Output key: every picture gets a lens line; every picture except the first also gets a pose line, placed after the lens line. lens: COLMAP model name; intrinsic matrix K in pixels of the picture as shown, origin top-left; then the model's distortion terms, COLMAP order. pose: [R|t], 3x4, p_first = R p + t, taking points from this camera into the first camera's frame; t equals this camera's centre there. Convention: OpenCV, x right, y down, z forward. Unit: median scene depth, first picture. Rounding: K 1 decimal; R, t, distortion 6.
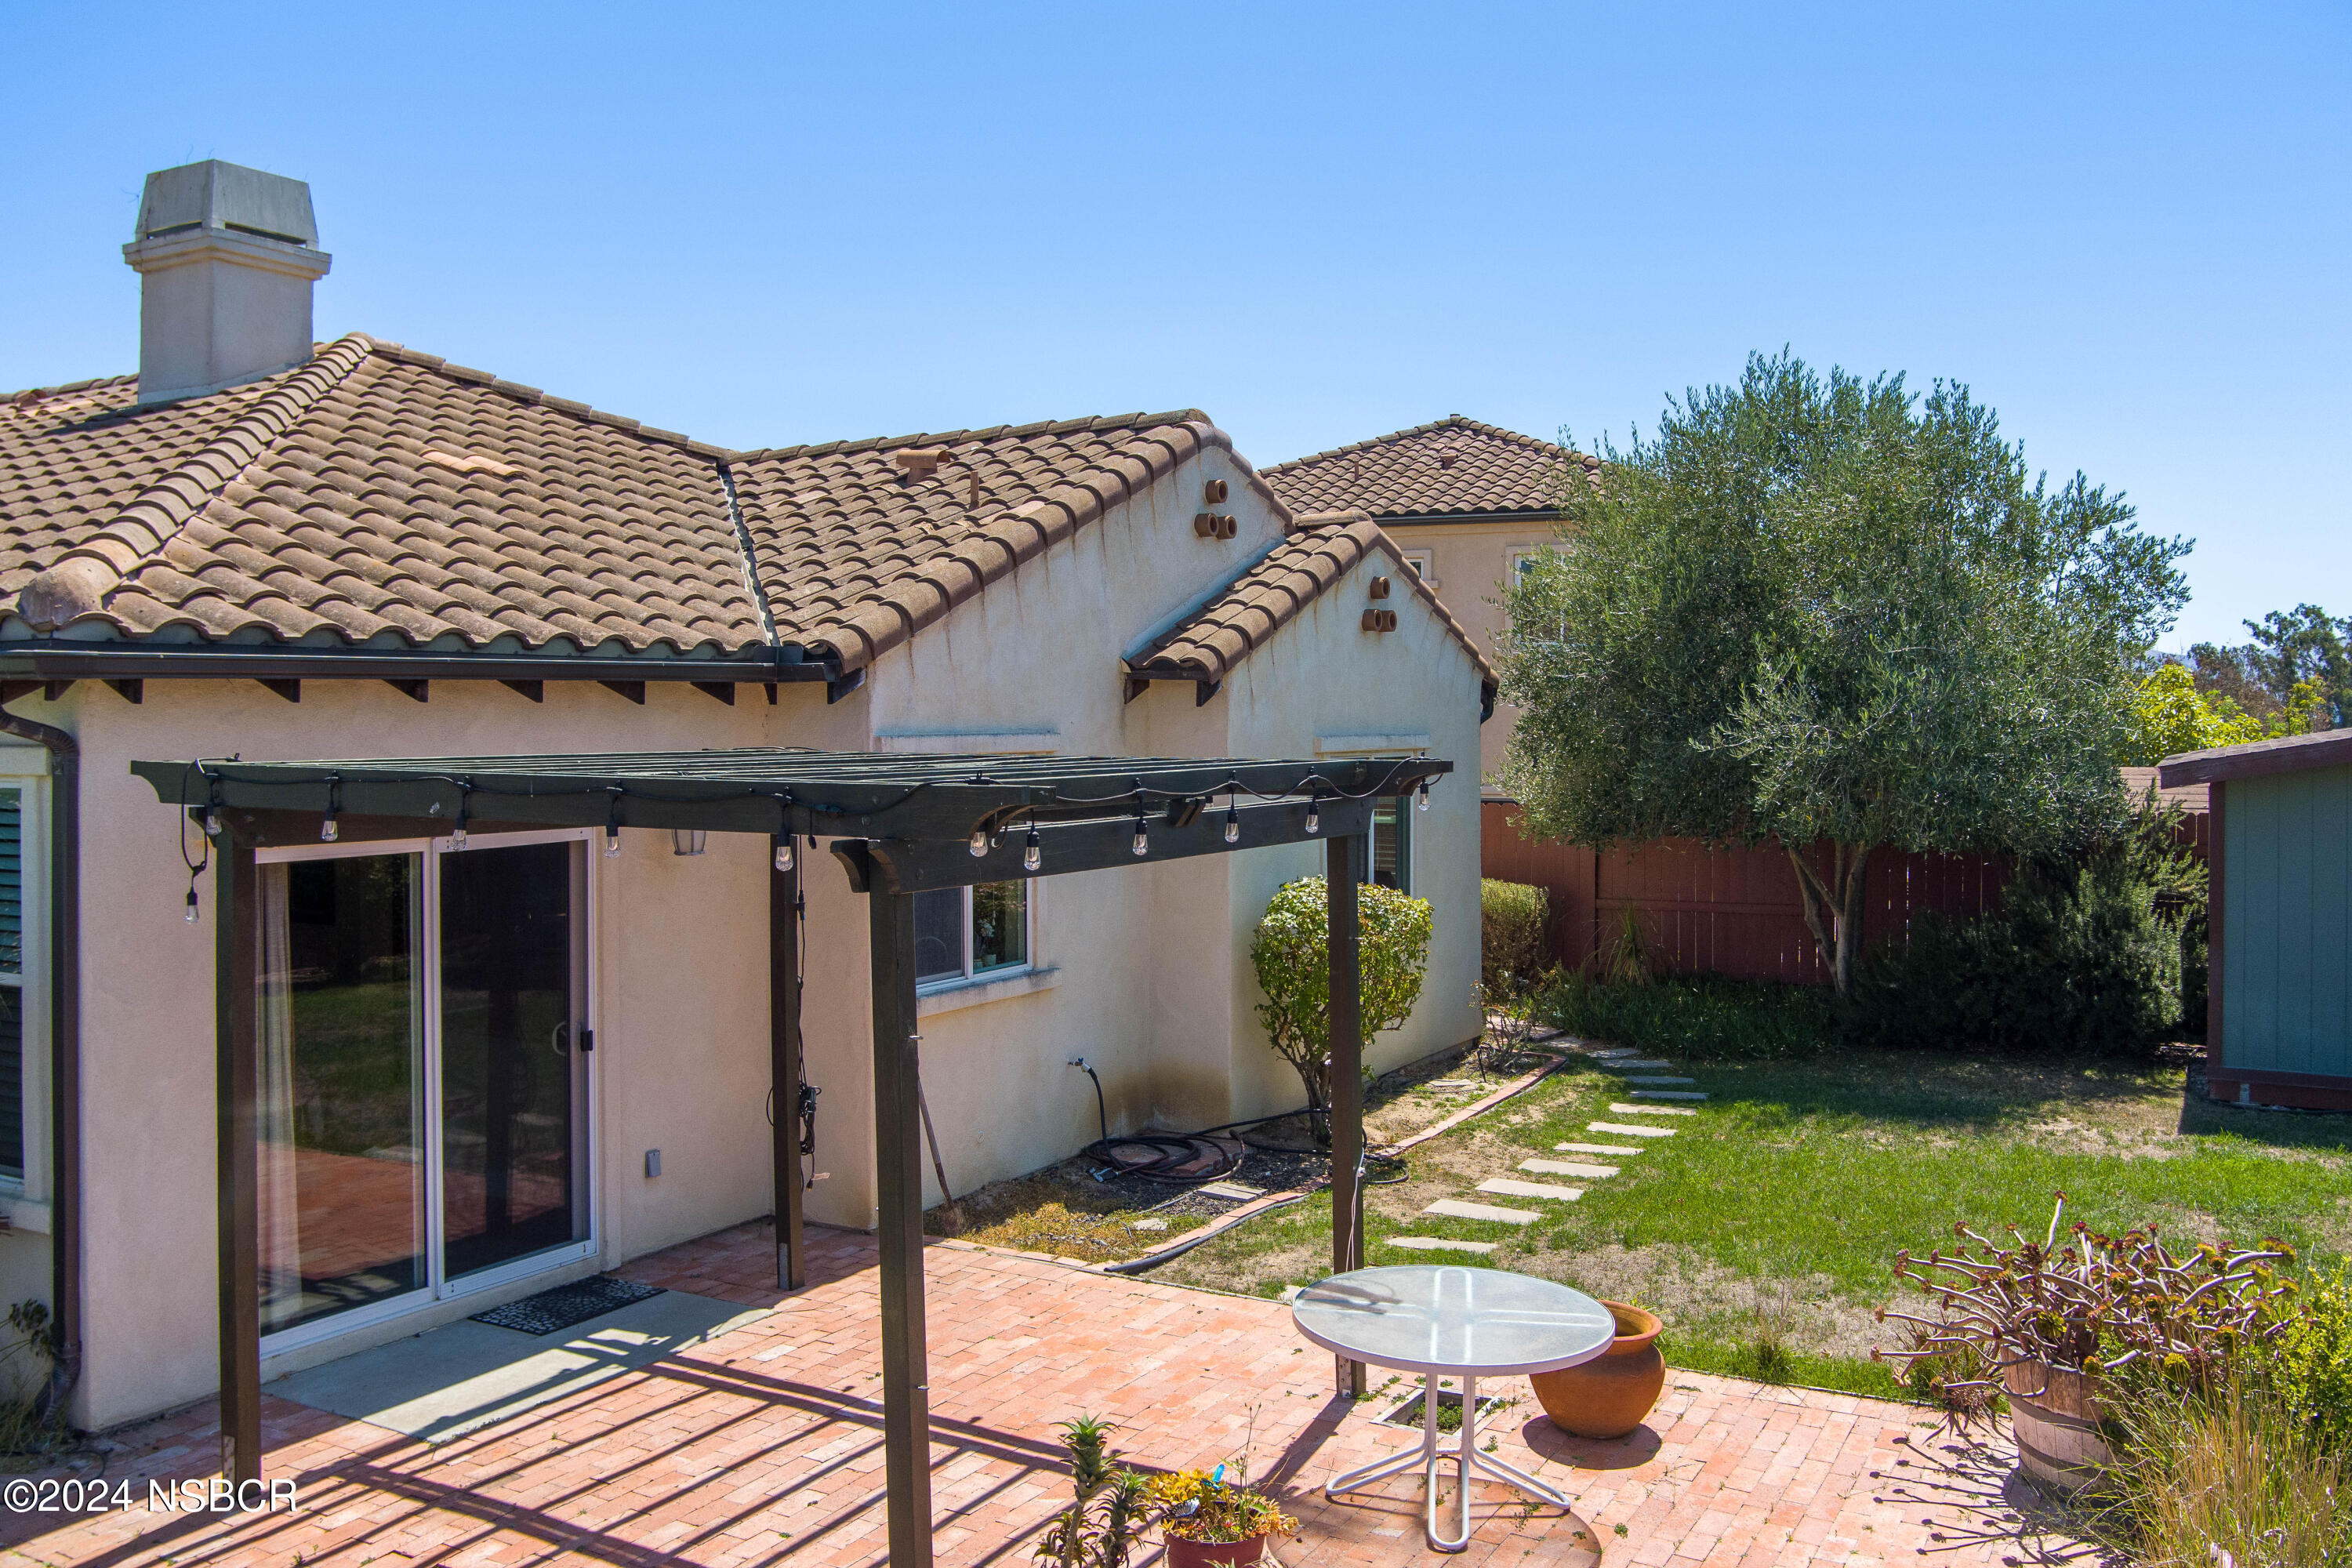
lens RADIAL K [[1894.1, 0, 1176.0], [0, 1894.1, 784.0], [0, 0, 1]] dist [-0.044387, -0.005264]
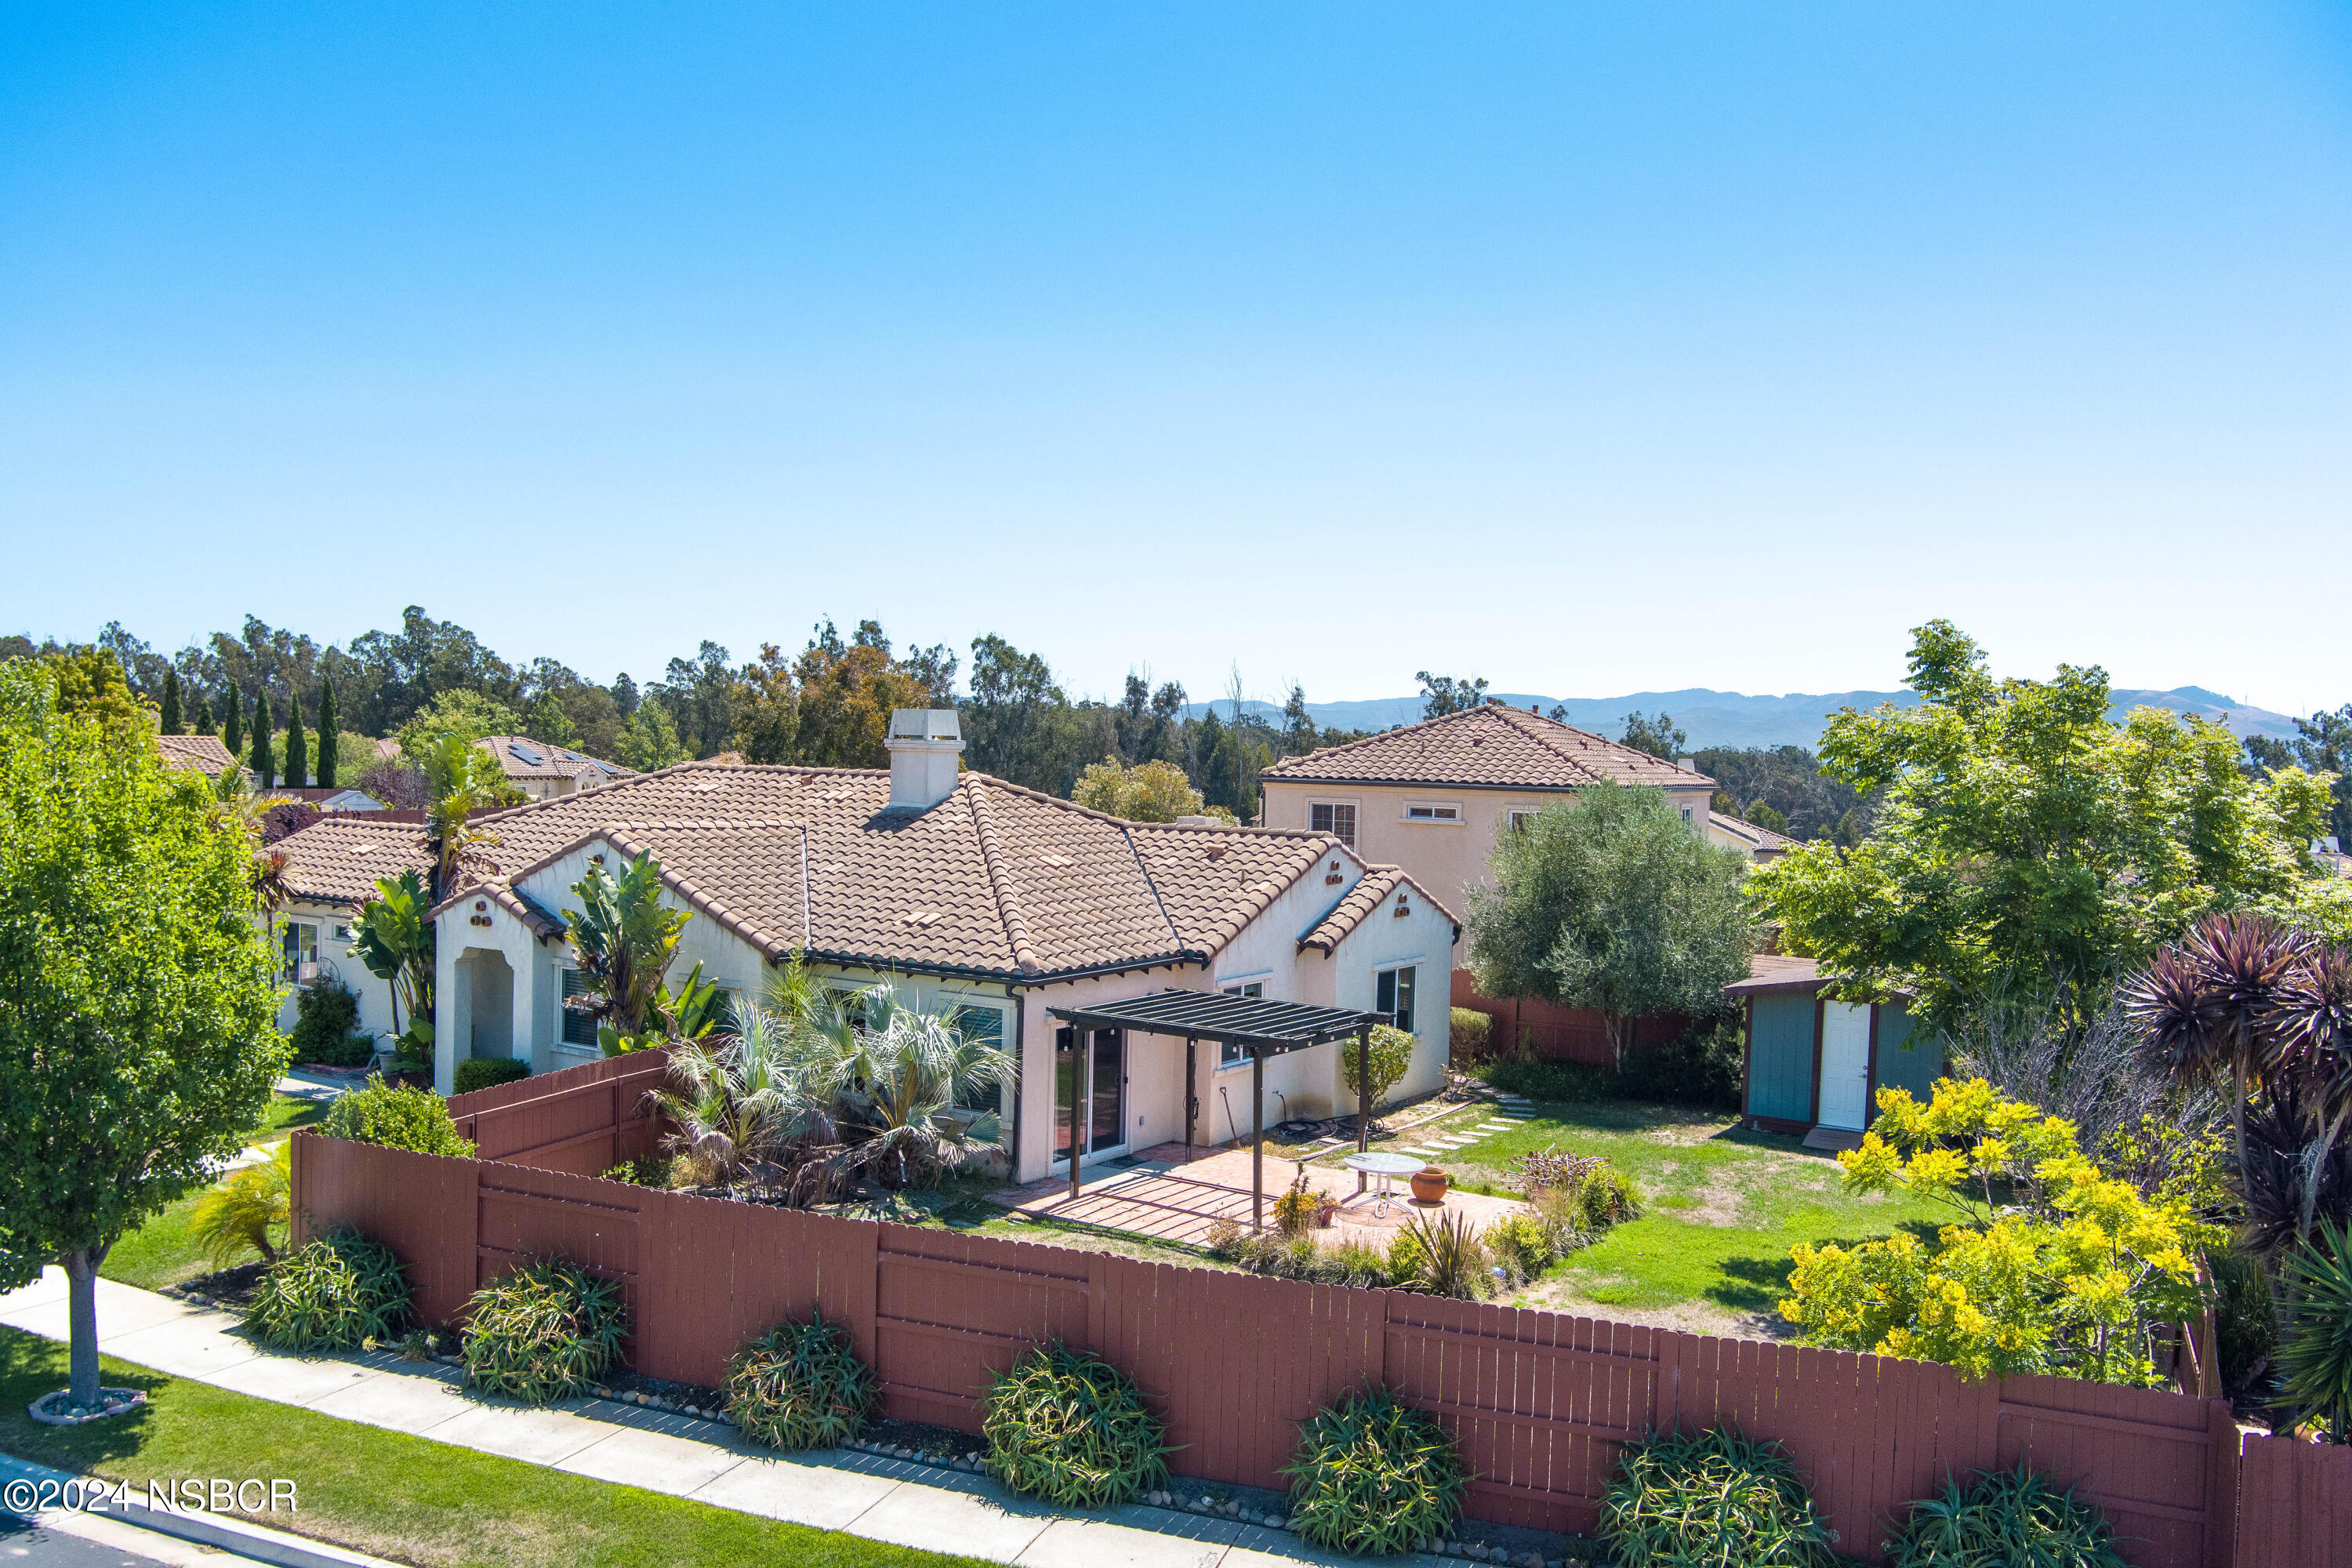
lens RADIAL K [[1894.1, 0, 1176.0], [0, 1894.1, 784.0], [0, 0, 1]] dist [-0.044387, -0.005264]
pose [[0.997173, 0.029733, -0.069000, -0.020188], [-0.030400, 0.999500, -0.008647, -0.251931], [0.068709, 0.010720, 0.997579, -1.626683]]
